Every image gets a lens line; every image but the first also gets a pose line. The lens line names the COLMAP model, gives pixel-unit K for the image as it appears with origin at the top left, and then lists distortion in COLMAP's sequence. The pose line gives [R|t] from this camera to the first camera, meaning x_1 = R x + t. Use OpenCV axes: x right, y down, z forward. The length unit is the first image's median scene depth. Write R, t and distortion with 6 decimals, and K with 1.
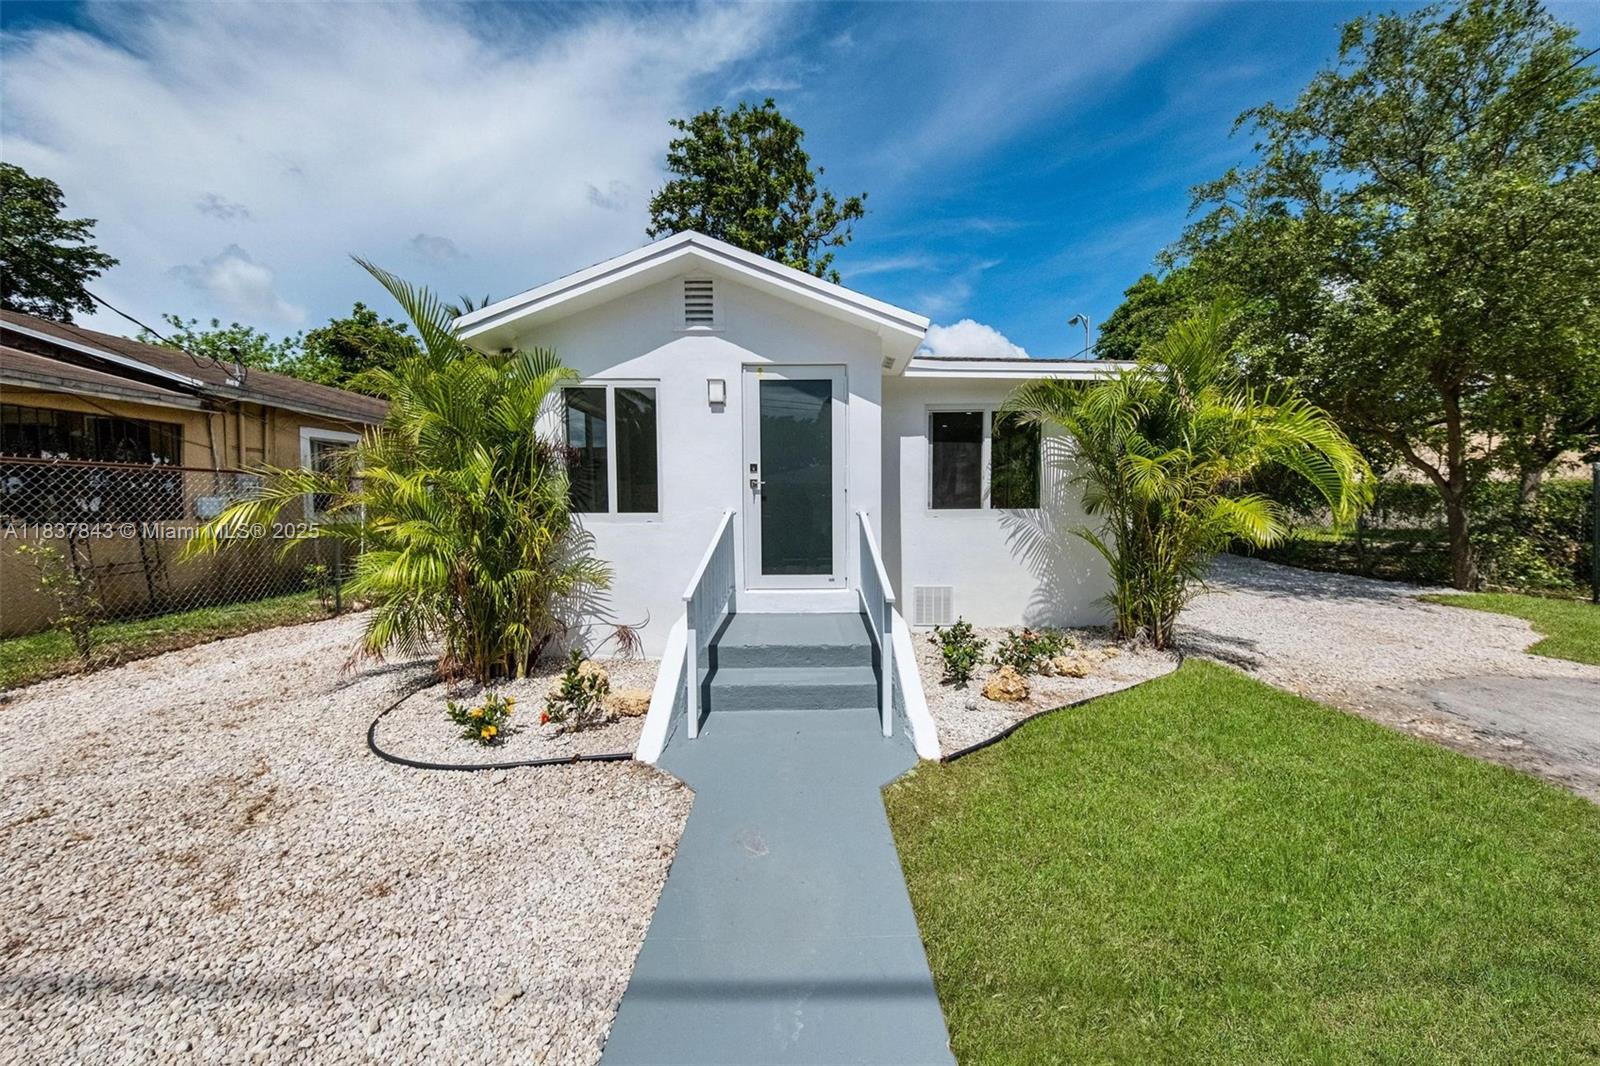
lens RADIAL K [[547.7, 0, 806.6], [0, 547.7, 522.0], [0, 0, 1]] dist [0.062221, -0.030359]
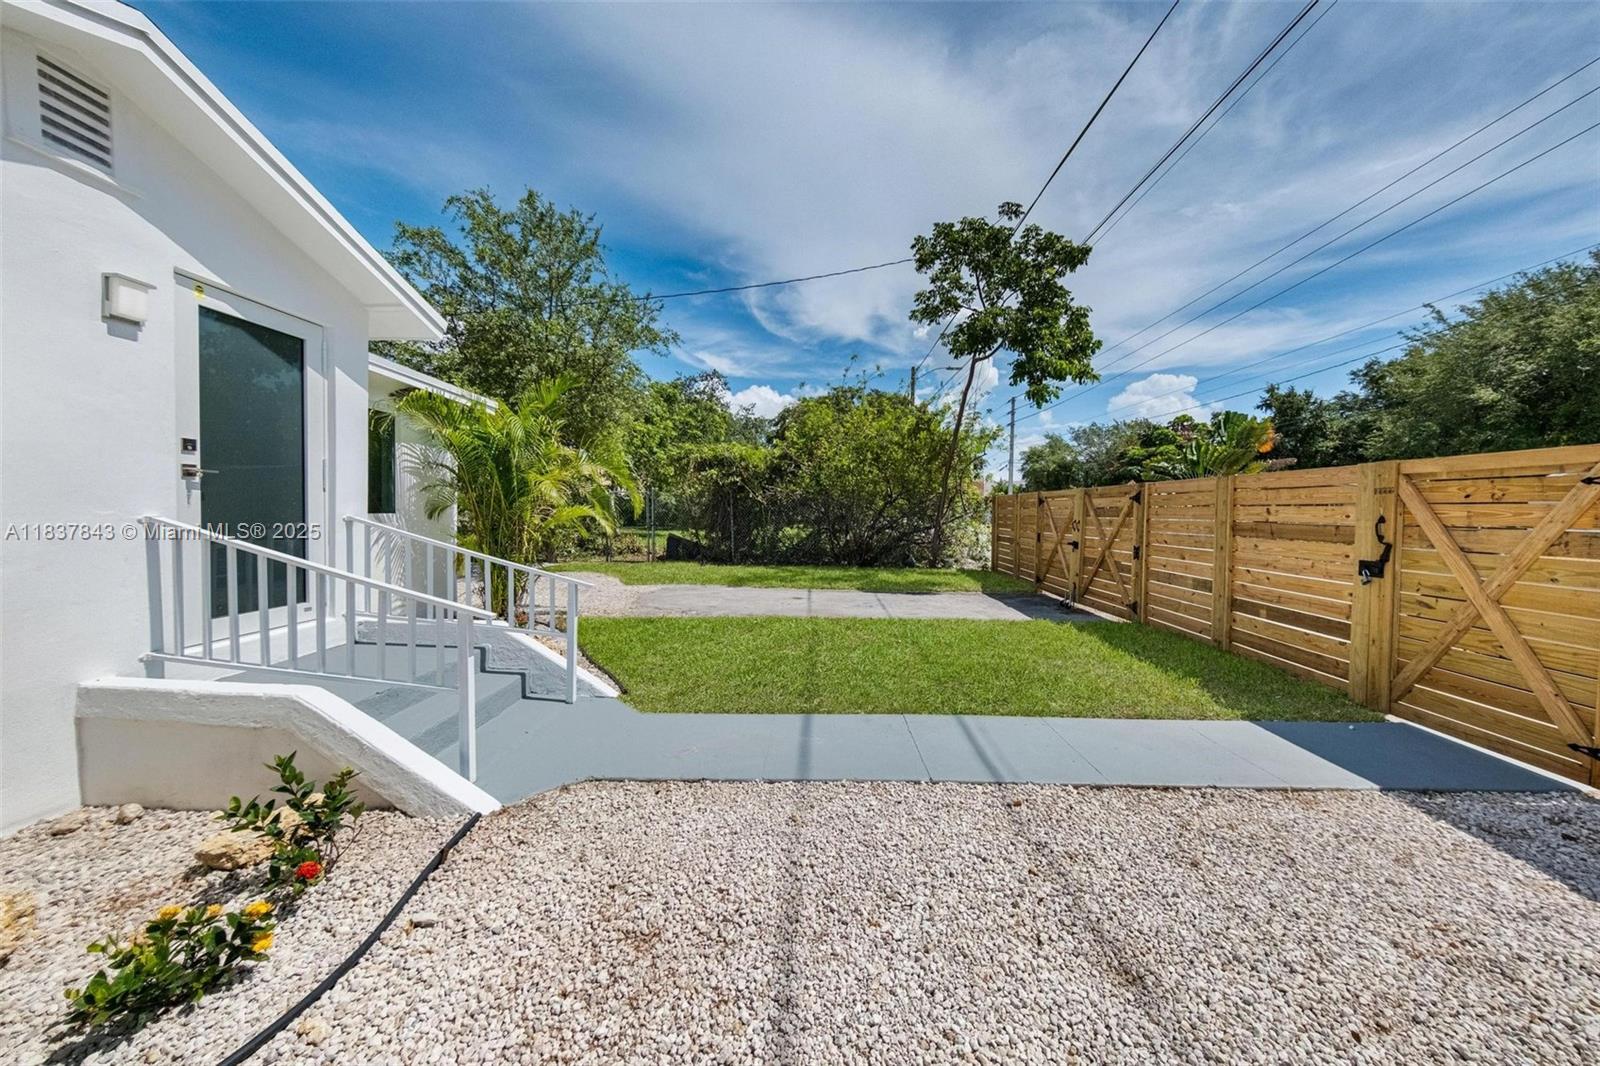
lens RADIAL K [[526.1, 0, 818.7], [0, 526.1, 534.5], [0, 0, 1]] dist [0.000208, -0.003853]
pose [[0.026237, -0.035416, 0.999028, -0.668131], [0.019120, 0.999207, 0.034920, -0.006783], [-0.999473, 0.018185, 0.026893, 0.293511]]
